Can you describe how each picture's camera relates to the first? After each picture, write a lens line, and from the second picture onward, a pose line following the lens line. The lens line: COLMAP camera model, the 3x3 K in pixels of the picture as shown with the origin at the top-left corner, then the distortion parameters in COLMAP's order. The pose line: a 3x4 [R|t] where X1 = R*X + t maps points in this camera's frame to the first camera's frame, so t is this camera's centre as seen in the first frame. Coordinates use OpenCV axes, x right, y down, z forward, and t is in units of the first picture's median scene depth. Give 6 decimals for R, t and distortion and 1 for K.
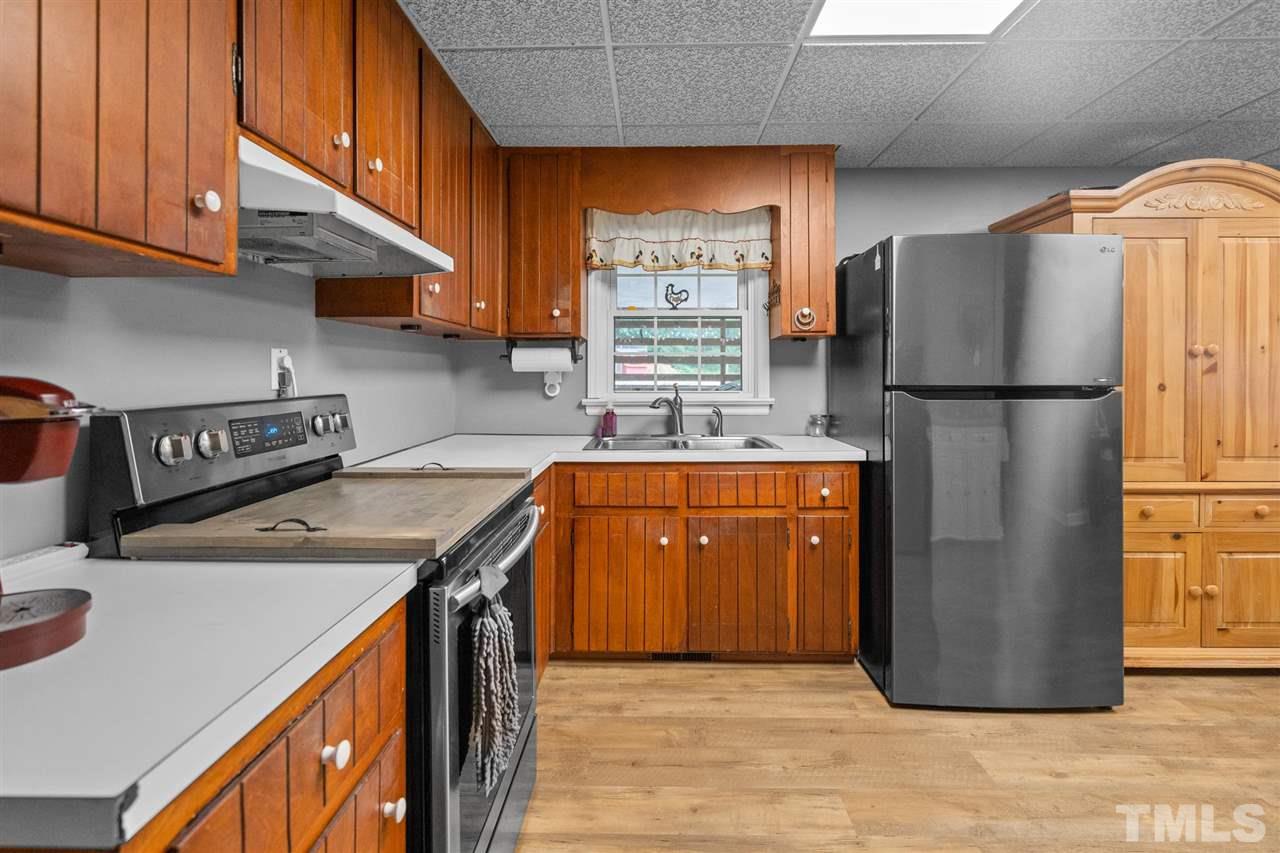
lens RADIAL K [[599.1, 0, 644.4], [0, 599.1, 375.4], [0, 0, 1]] dist [-0.001887, 0.000252]
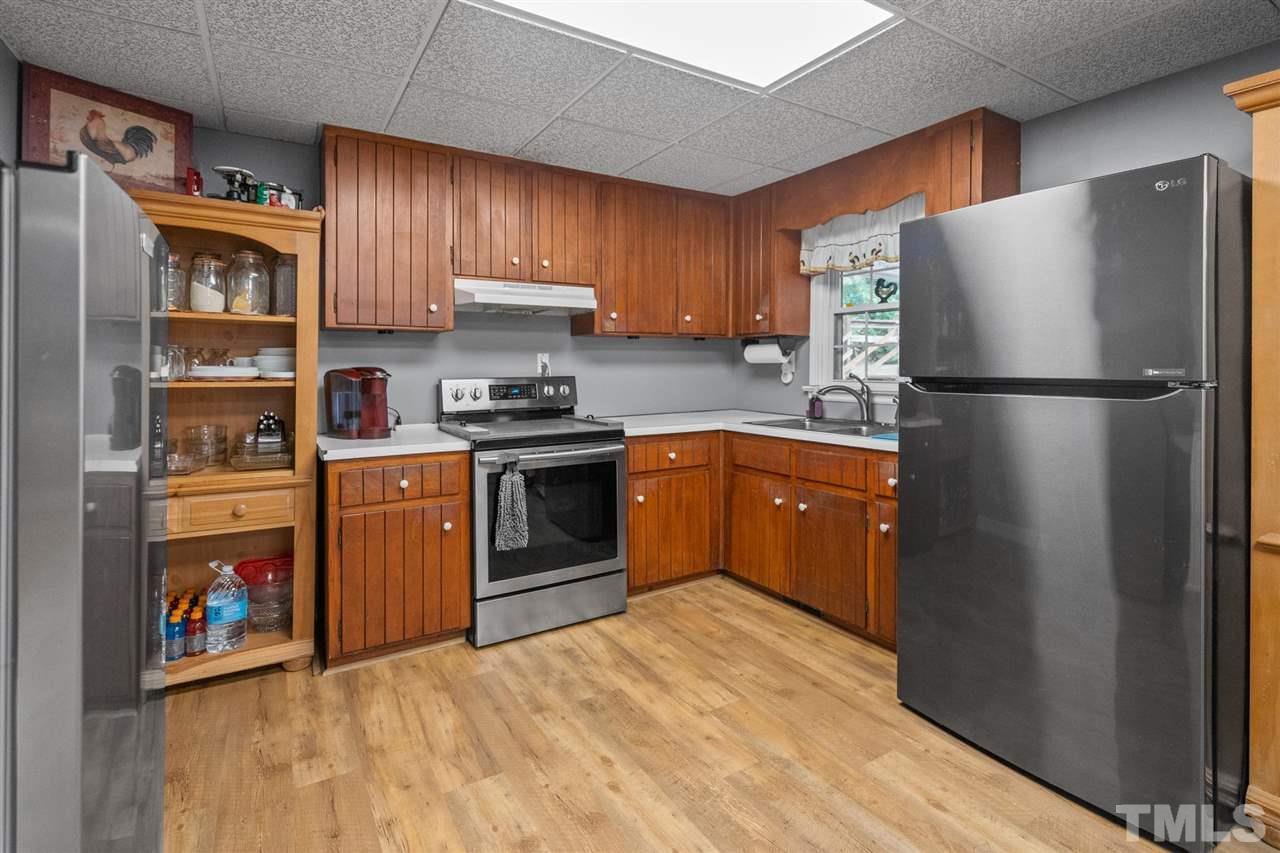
lens RADIAL K [[611.6, 0, 639.1], [0, 611.6, 368.1], [0, 0, 1]] dist [-0.002614, 0.000209]
pose [[0.540131, 0.001535, -0.841579, 1.019819], [0.000875, 0.999997, 0.002386, 0.001056], [0.841580, -0.002025, 0.540128, 0.098625]]
